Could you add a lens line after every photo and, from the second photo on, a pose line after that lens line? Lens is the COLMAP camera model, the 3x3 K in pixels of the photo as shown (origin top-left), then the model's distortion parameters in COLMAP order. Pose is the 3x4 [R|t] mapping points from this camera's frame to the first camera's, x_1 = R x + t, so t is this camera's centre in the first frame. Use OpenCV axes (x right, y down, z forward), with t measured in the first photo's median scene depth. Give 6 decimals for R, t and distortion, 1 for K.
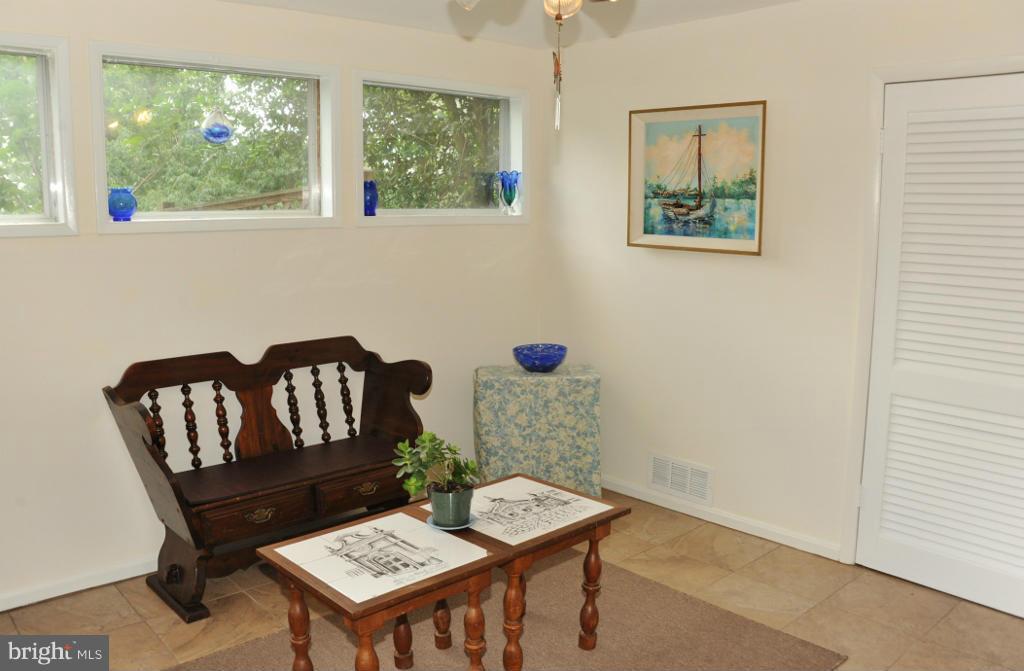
lens RADIAL K [[812.0, 0, 512.0], [0, 812.0, 335.5], [0, 0, 1]] dist [-0.099689, -0.001176]
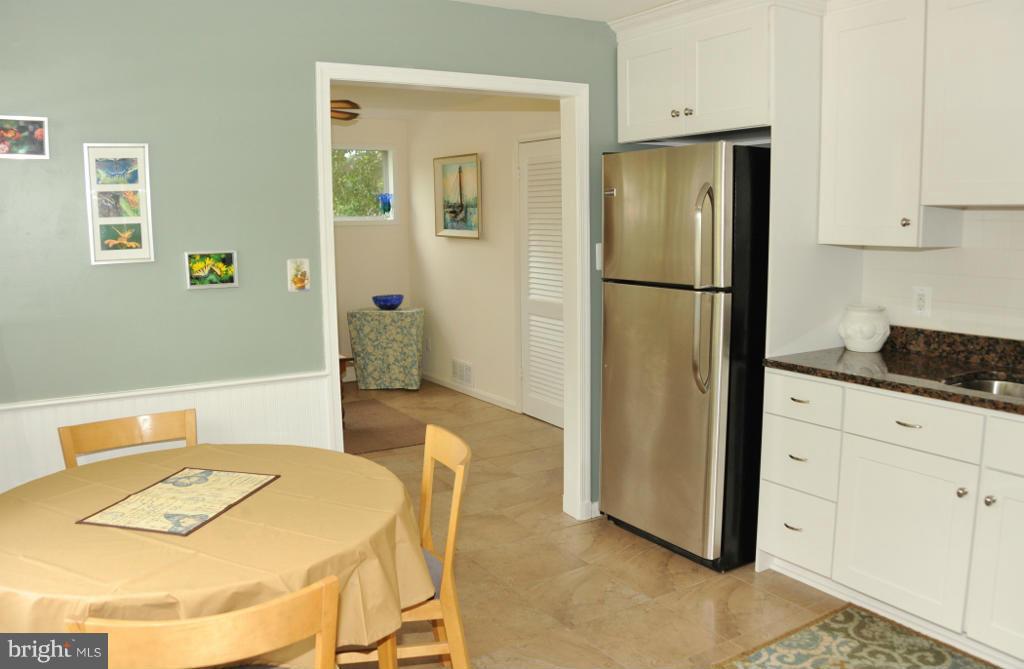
lens RADIAL K [[812.0, 0, 512.0], [0, 812.0, 334.5], [0, 0, 1]] dist [-0.099689, -0.001176]
pose [[0.984095, 0.015735, -0.176942, 0.665438], [-0.018162, 0.999762, -0.012107, 0.125257], [0.176710, 0.015128, 0.984147, -0.714336]]
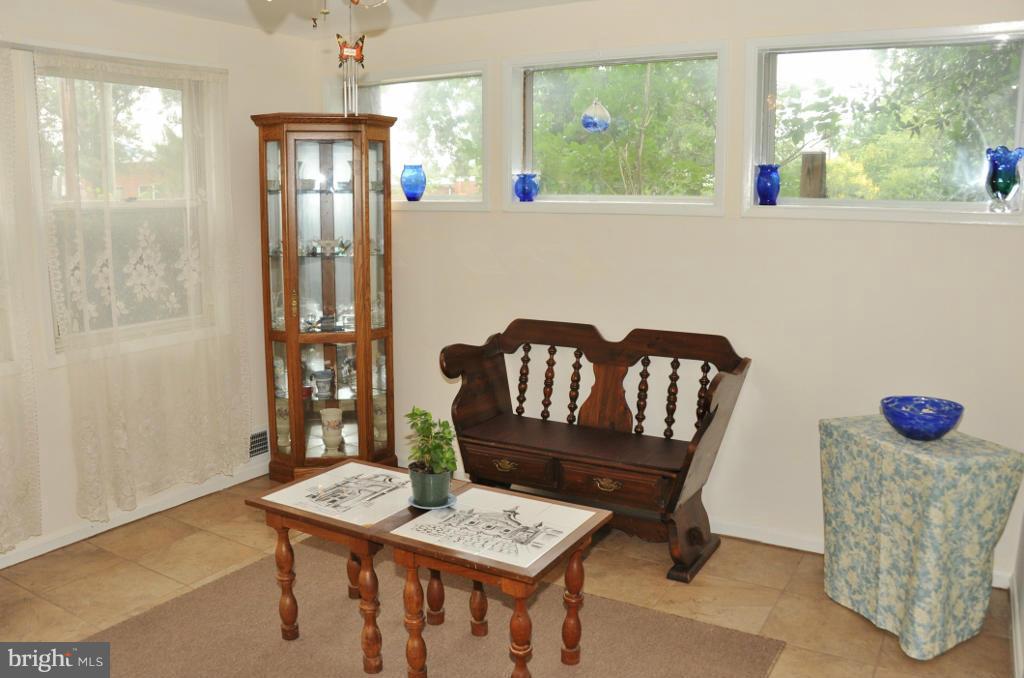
lens RADIAL K [[819.0, 0, 512.0], [0, 819.0, 339.0], [0, 0, 1]] dist [-0.126329, 0.015700]
pose [[0.310424, 0.168217, -0.935596, 0.604946], [-0.148549, 0.980711, 0.127041, -0.080181], [0.938920, 0.099546, 0.329424, 0.500238]]
